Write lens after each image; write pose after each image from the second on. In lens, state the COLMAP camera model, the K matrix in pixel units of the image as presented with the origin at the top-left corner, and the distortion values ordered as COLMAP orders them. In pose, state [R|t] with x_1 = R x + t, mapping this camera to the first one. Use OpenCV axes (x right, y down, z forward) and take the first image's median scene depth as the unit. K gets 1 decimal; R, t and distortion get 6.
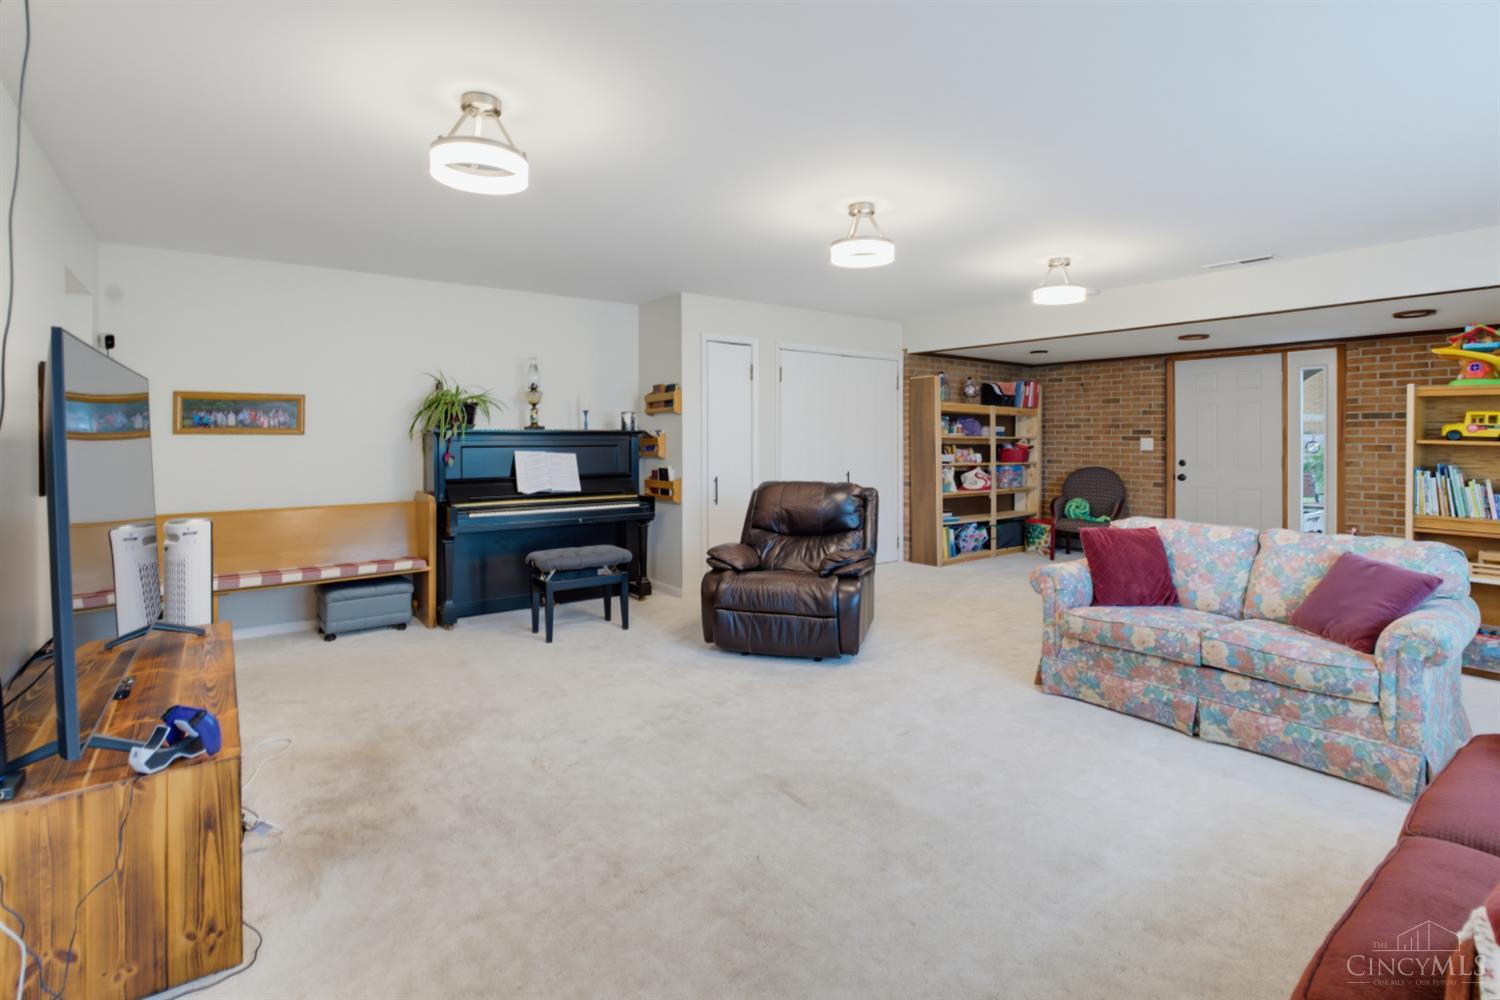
lens RADIAL K [[718.3, 0, 760.6], [0, 718.3, 437.5], [0, 0, 1]] dist [-0.006097, 0.002794]
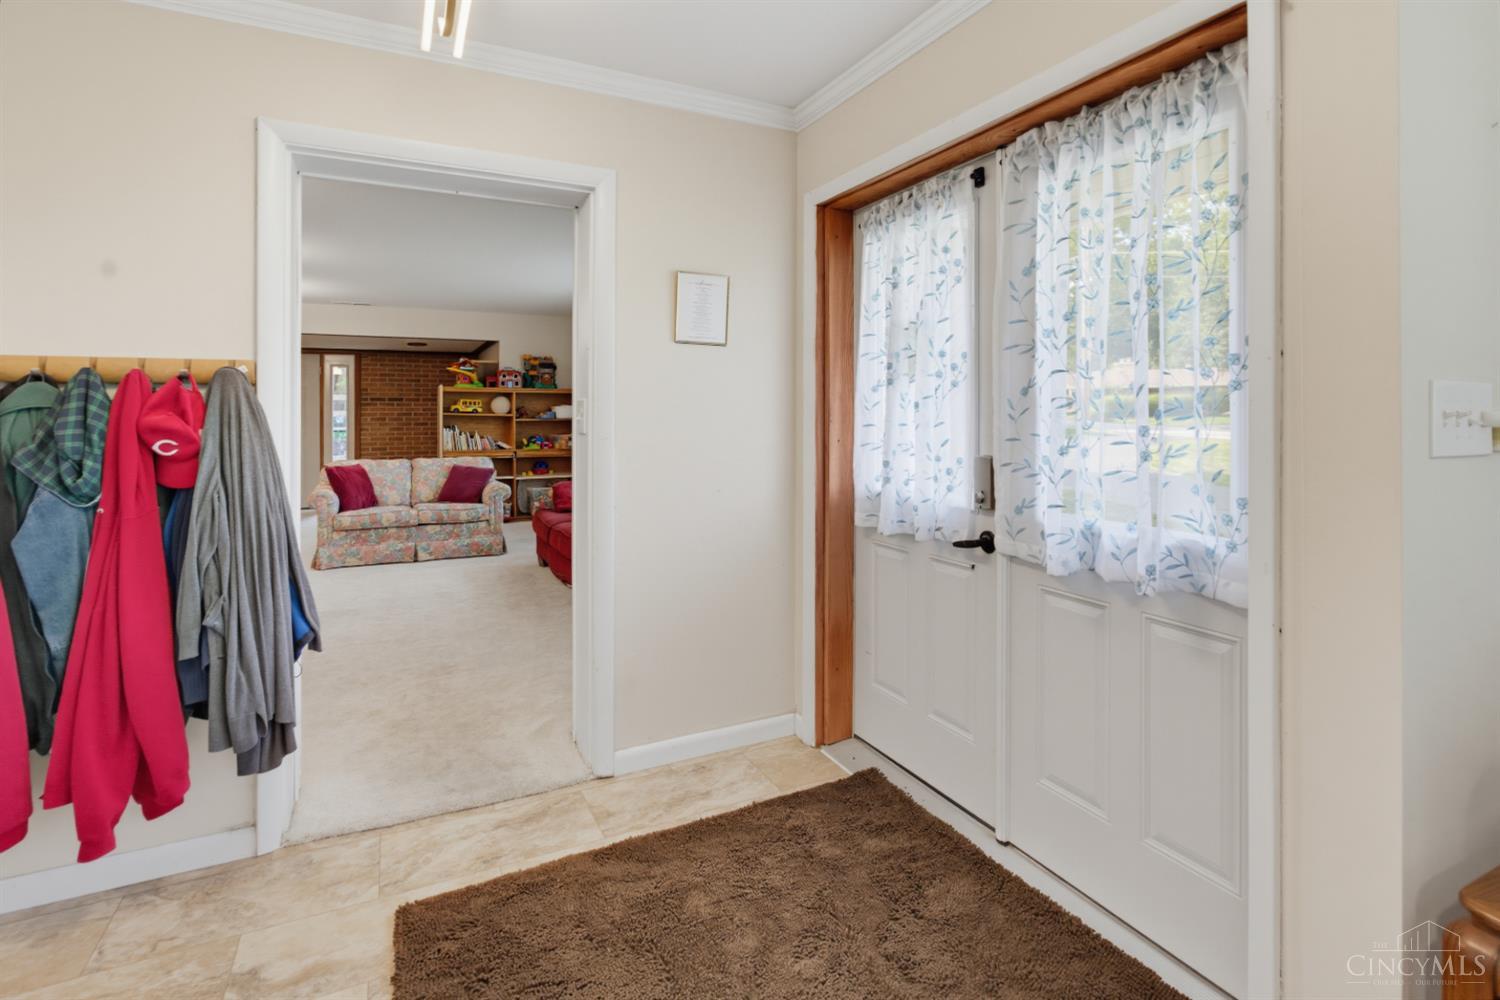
lens RADIAL K [[718.3, 0, 731.8], [0, 718.3, 408.3], [0, 0, 1]] dist [-0.006097, 0.002794]
pose [[0.212890, 0.008395, 0.977040, -0.756995], [0.003658, 0.999949, -0.009389, 0.010514], [-0.977069, 0.005573, 0.212848, -0.183935]]
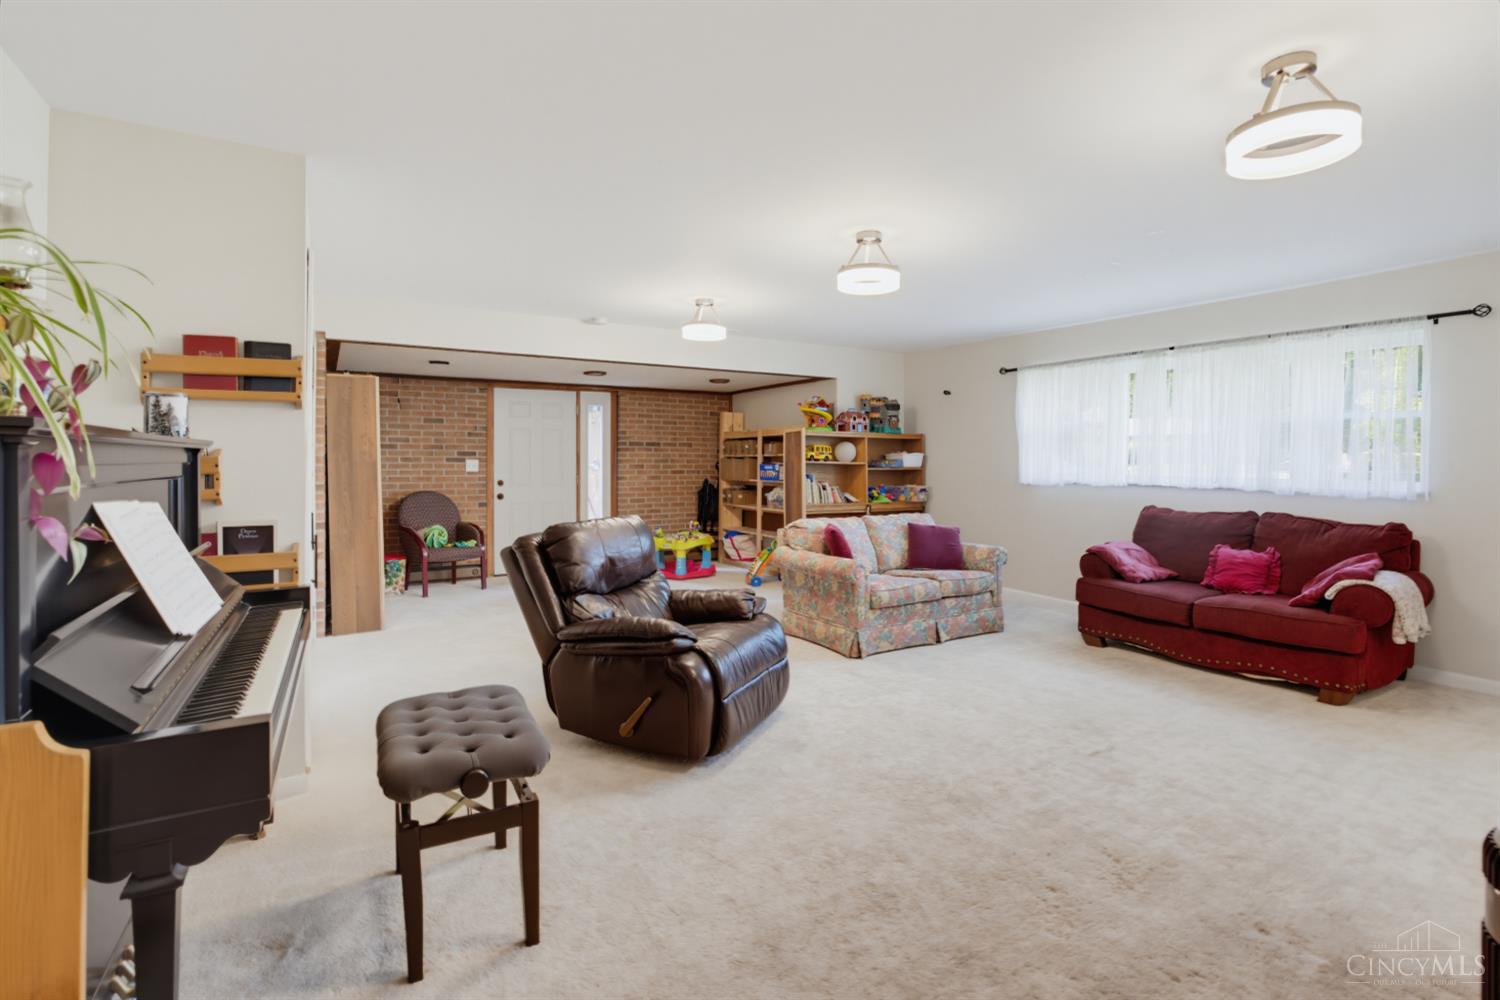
lens RADIAL K [[718.3, 0, 742.8], [0, 718.3, 459.5], [0, 0, 1]] dist [-0.006097, 0.002794]
pose [[0.118804, 0.000235, 0.992918, -0.704375], [-0.001277, 0.999999, -0.000084, 0.000222], [-0.992917, -0.001258, 0.118804, 0.823210]]
